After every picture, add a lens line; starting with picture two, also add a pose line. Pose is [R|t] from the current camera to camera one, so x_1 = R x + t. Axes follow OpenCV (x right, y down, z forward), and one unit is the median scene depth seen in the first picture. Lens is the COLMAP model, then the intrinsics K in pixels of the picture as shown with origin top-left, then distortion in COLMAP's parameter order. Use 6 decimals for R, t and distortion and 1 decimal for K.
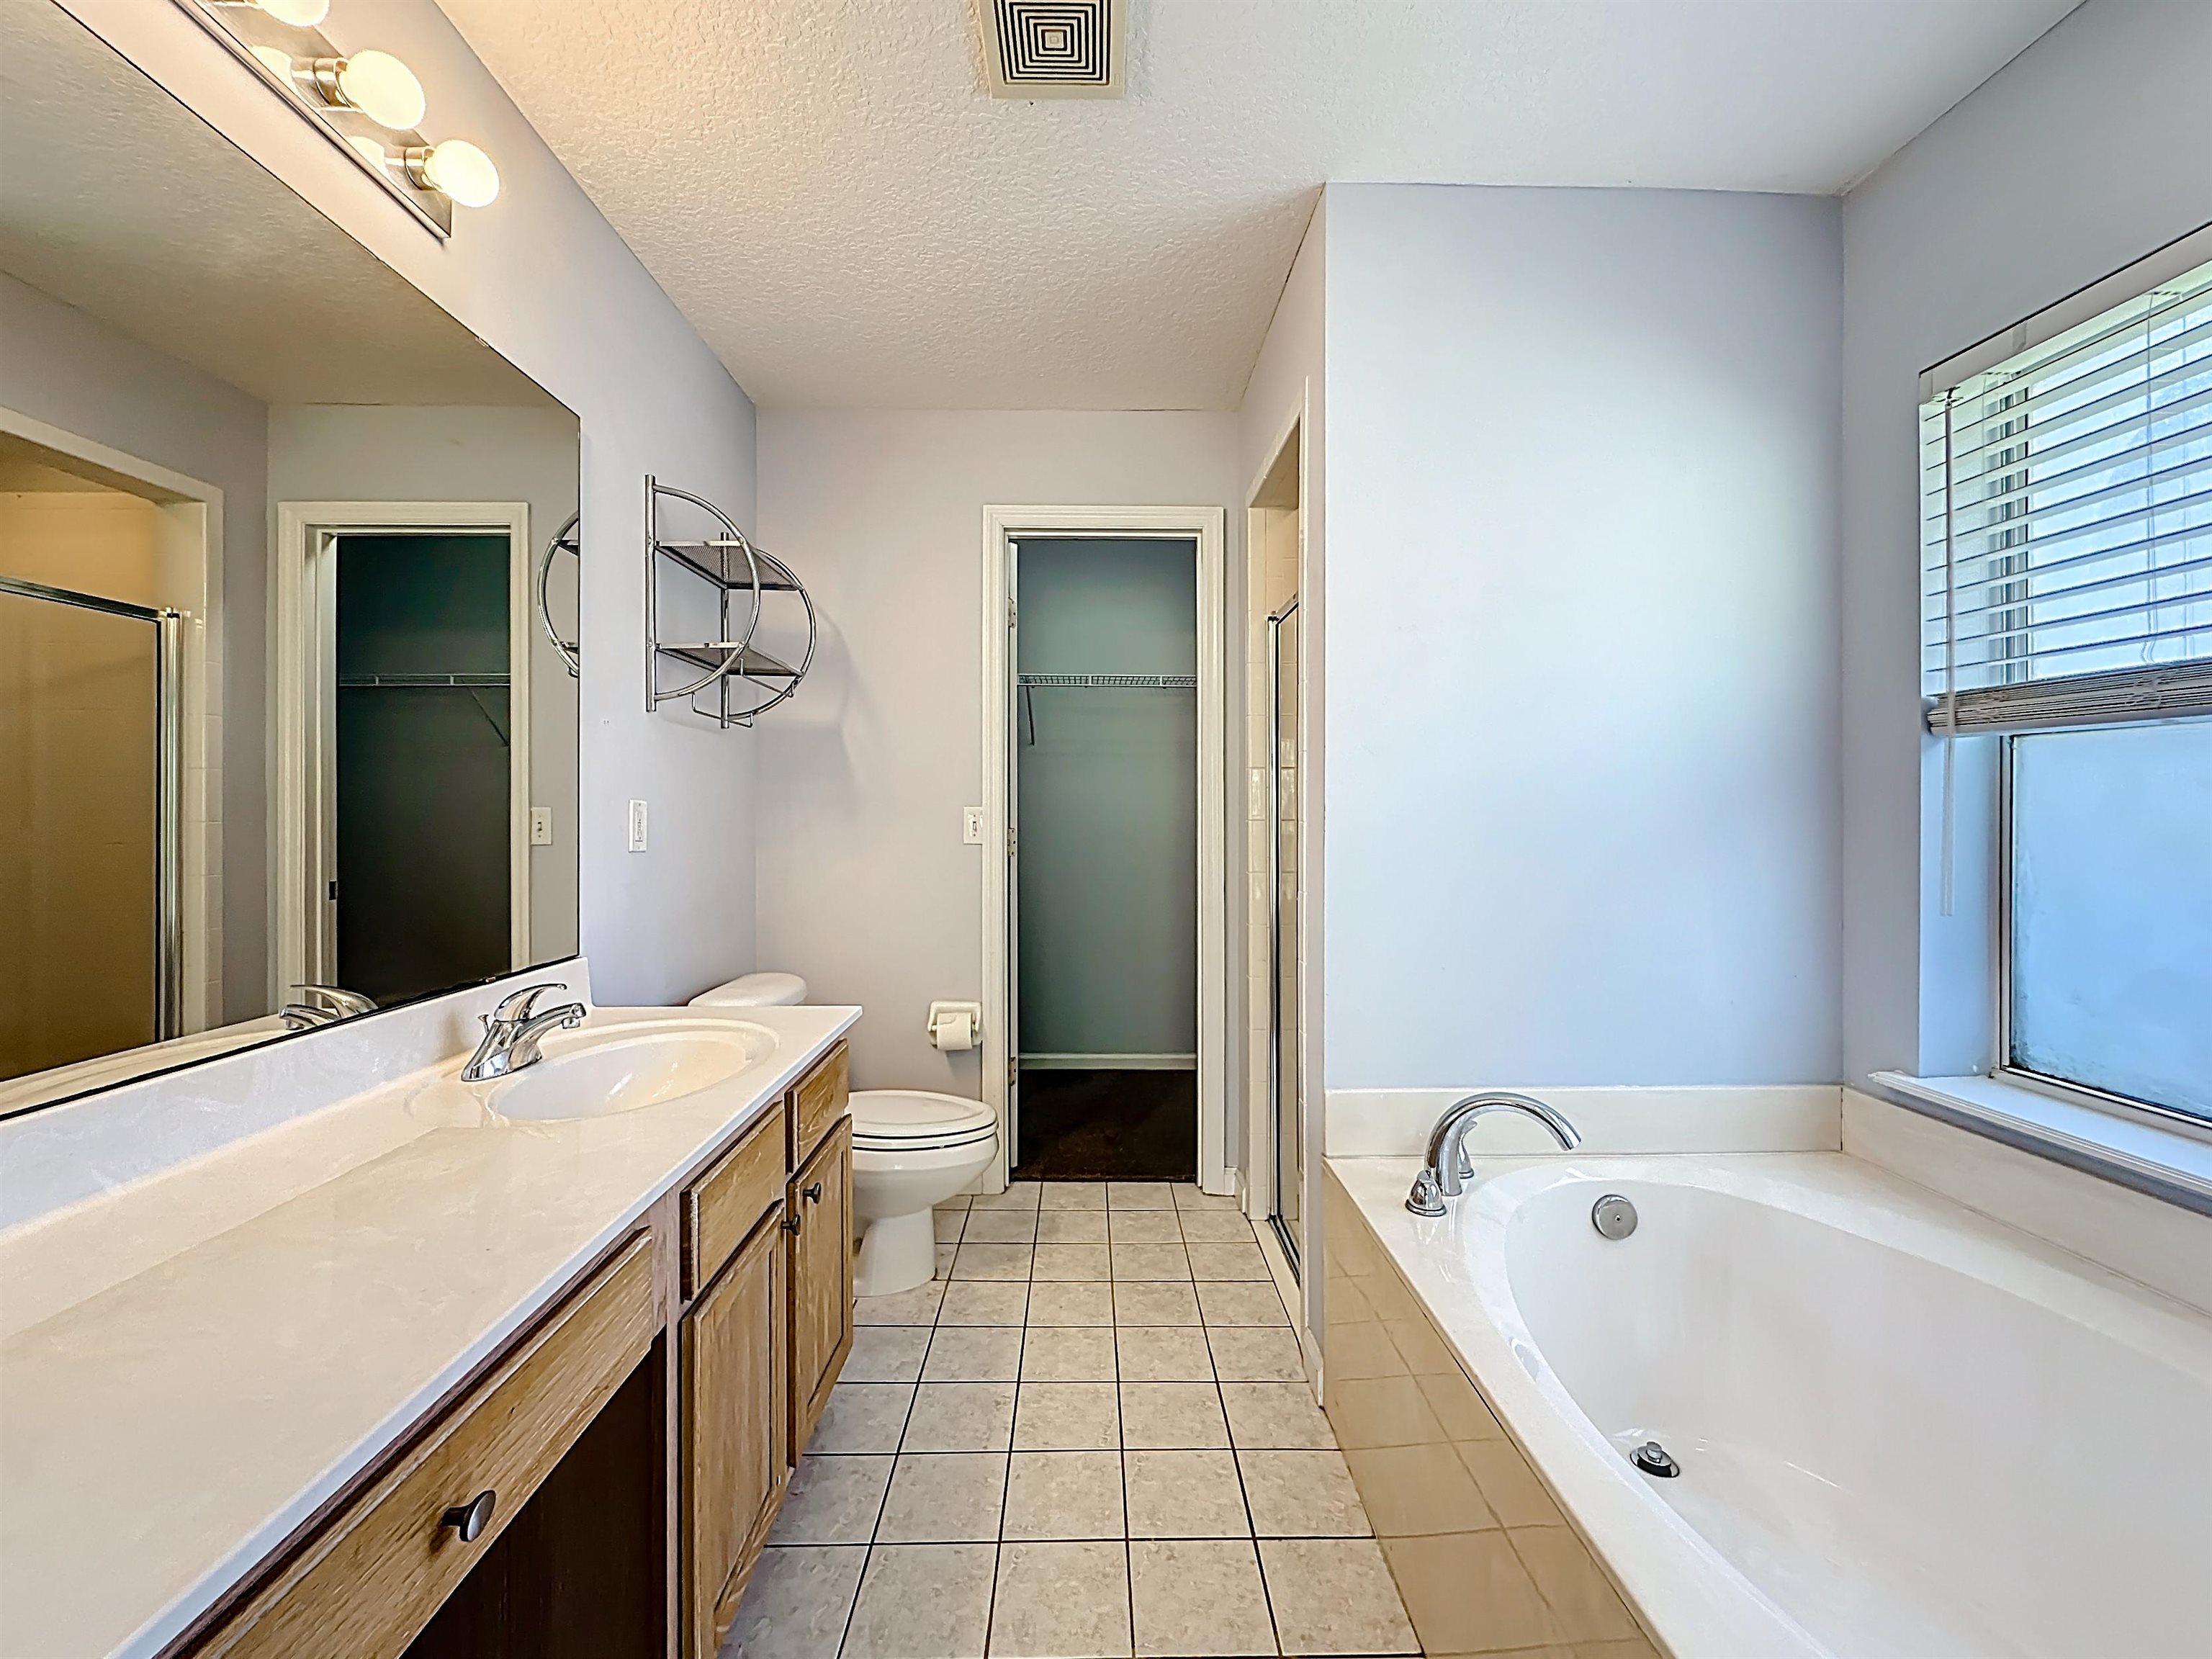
lens RADIAL K [[909.1, 0, 1107.3], [0, 909.1, 837.4], [0, 0, 1]] dist [-0.002131, 0.000020]
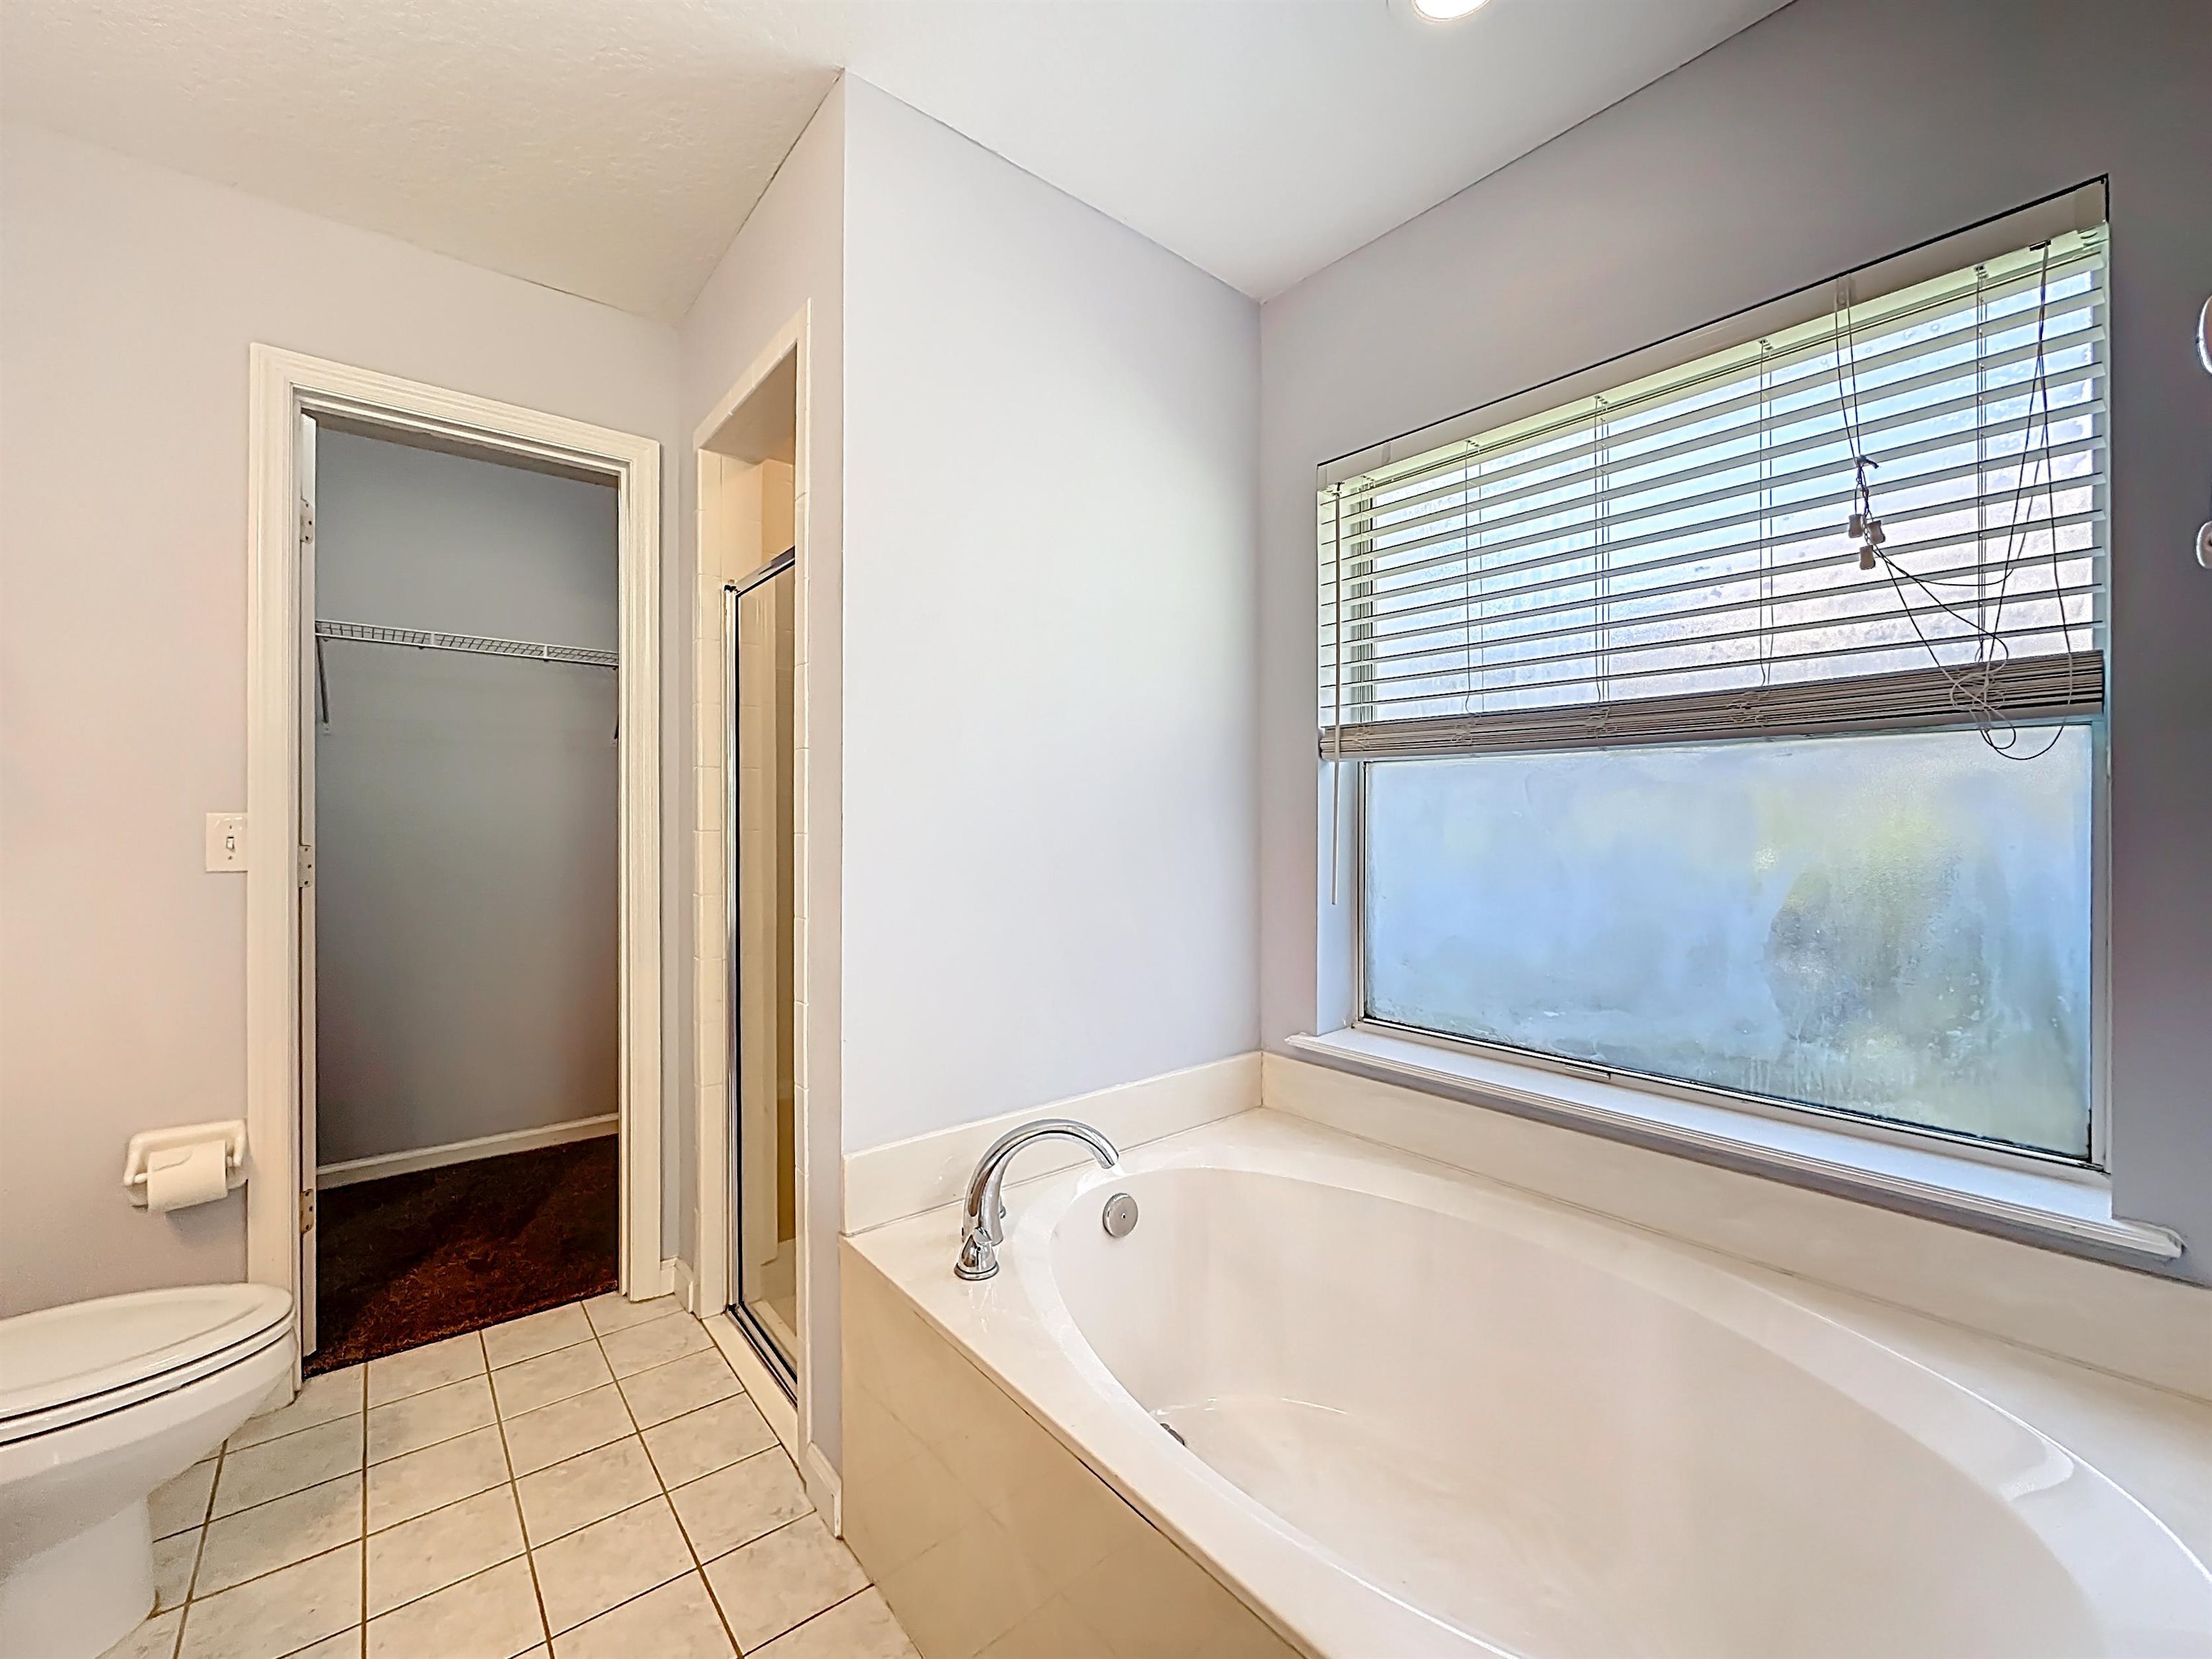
lens RADIAL K [[893.0, 0, 1100.1], [0, 893.0, 827.9], [0, 0, 1]] dist [-0.002319, -0.000029]
pose [[0.787540, -0.005204, 0.616242, -0.075100], [0.016218, 0.999793, -0.012283, -0.007432], [-0.616050, 0.019668, 0.787461, 0.198435]]
